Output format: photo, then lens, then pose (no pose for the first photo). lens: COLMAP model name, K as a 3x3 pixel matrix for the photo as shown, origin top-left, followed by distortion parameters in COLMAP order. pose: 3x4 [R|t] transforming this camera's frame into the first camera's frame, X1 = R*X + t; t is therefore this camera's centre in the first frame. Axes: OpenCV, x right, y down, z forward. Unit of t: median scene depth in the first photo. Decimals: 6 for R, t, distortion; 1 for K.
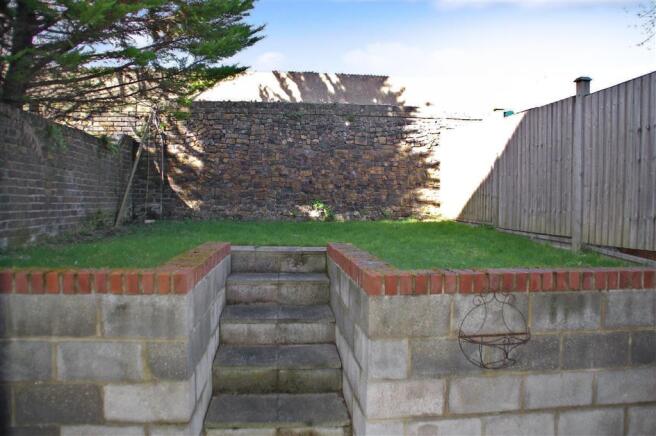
lens RADIAL K [[510.7, 0, 327.7], [0, 510.7, 218.4], [0, 0, 1]] dist [-0.113124, -0.003290]
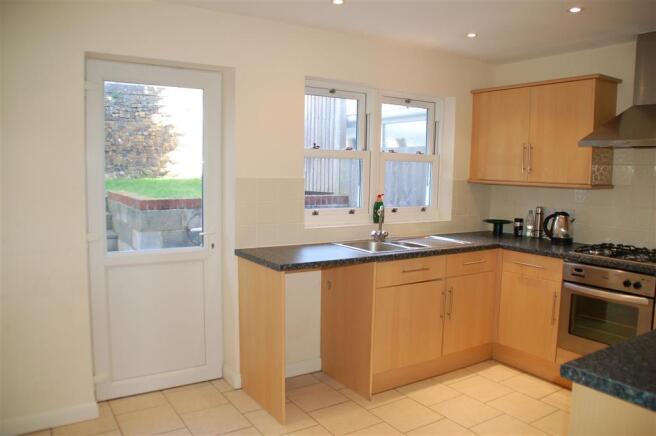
lens RADIAL K [[510.7, 0, 327.6], [0, 510.7, 218.0], [0, 0, 1]] dist [-0.113124, -0.003290]
pose [[0.895438, -0.037403, 0.443612, -0.040666], [0.004731, 0.997208, 0.074530, 0.011281], [-0.445161, -0.064638, 0.893115, -0.324839]]
